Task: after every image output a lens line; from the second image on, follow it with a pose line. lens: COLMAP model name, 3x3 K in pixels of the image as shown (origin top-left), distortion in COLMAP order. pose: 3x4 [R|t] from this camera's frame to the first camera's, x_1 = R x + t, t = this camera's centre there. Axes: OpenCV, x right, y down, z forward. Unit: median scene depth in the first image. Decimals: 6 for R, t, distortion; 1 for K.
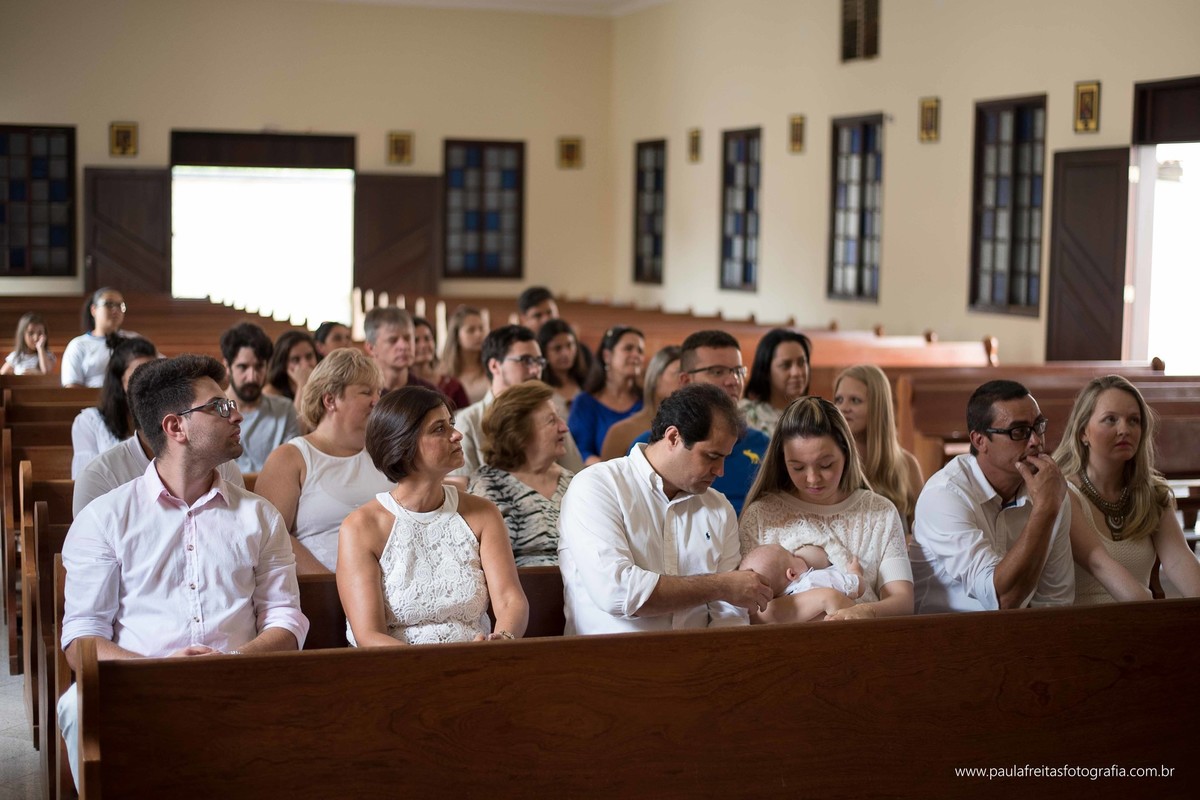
lens RADIAL K [[1781.3, 0, 573.7], [0, 1781.3, 399.2], [0, 0, 1]] dist [-0.133524, 0.061716]
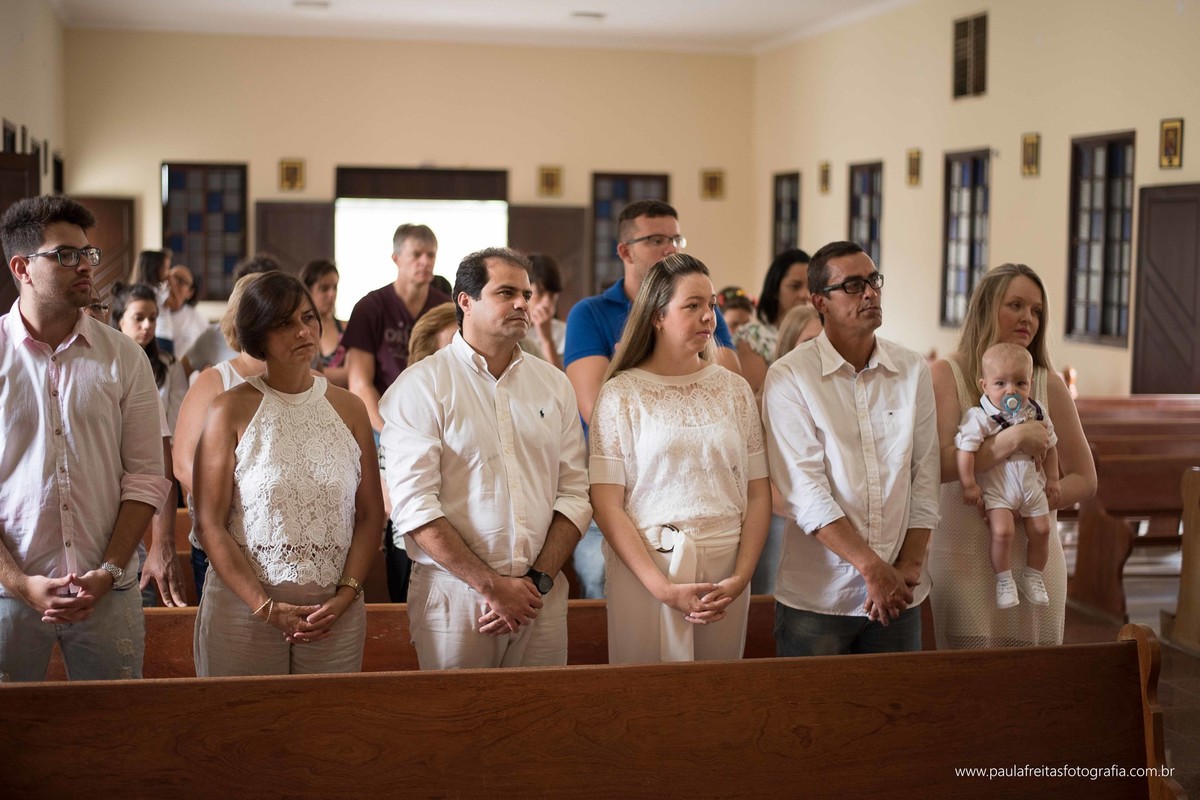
lens RADIAL K [[1709.0, 0, 600.0], [0, 1709.0, 400.0], [0, 0, 1]] dist [-0.148591, 0.143593]
pose [[0.994195, 0.005929, -0.107426, 0.060689], [-0.006576, 0.999962, -0.005664, -0.007728], [0.107388, 0.006338, 0.994197, -0.011470]]
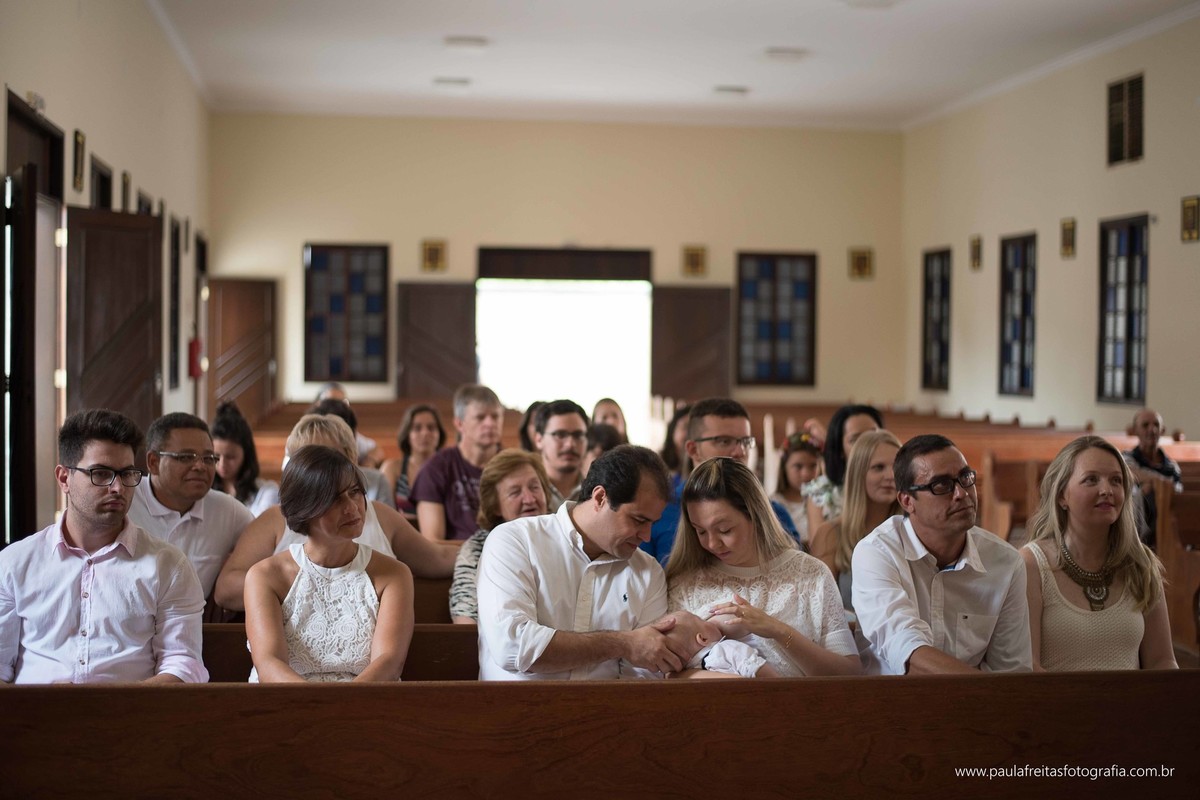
lens RADIAL K [[1709.0, 0, 600.0], [0, 1709.0, 400.0], [0, 0, 1]] dist [-0.148591, 0.143593]
pose [[0.980014, -0.001834, -0.198920, 0.067580], [-0.011398, 0.997797, -0.065354, 0.008547], [0.198602, 0.066315, 0.977834, 0.022837]]
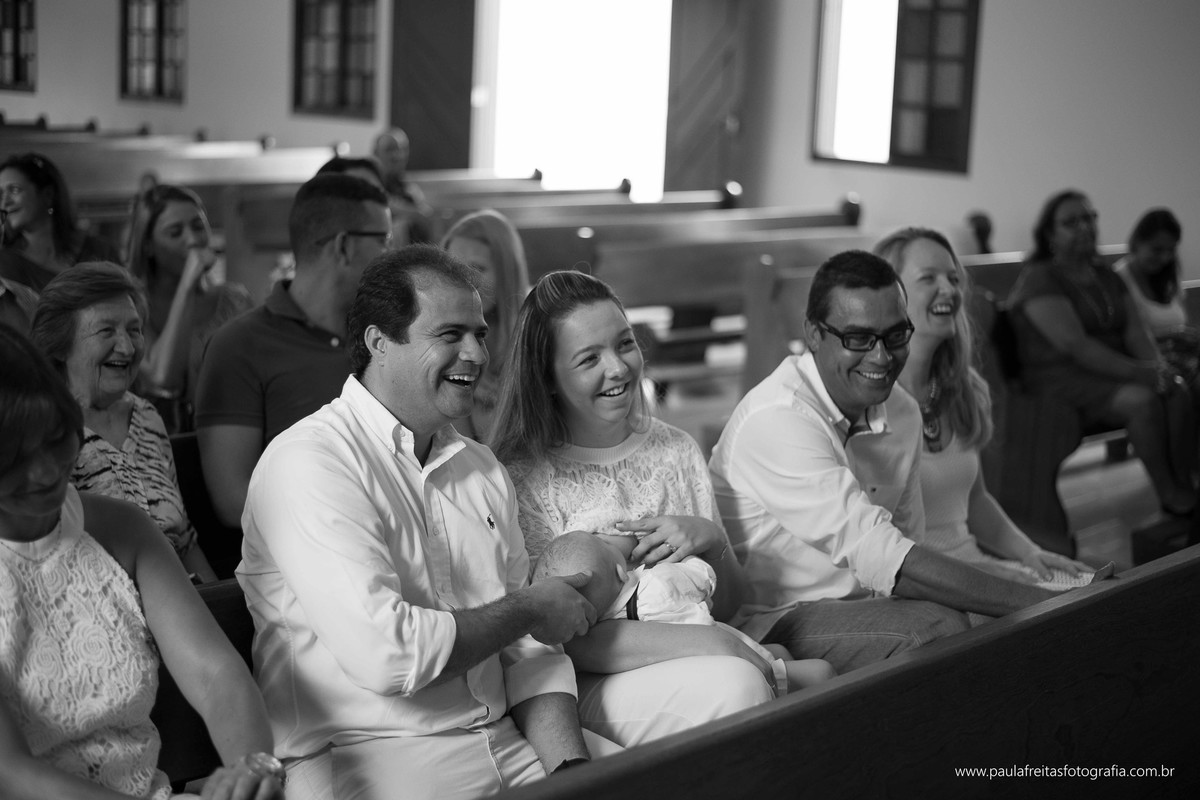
lens RADIAL K [[1709.0, 0, 600.0], [0, 1709.0, 400.0], [0, 0, 1]] dist [-0.148591, 0.143593]
pose [[0.892211, -0.060821, 0.447504, -0.038702], [0.006097, 0.992422, 0.122726, -0.009287], [-0.451577, -0.106769, 0.885821, 0.128775]]
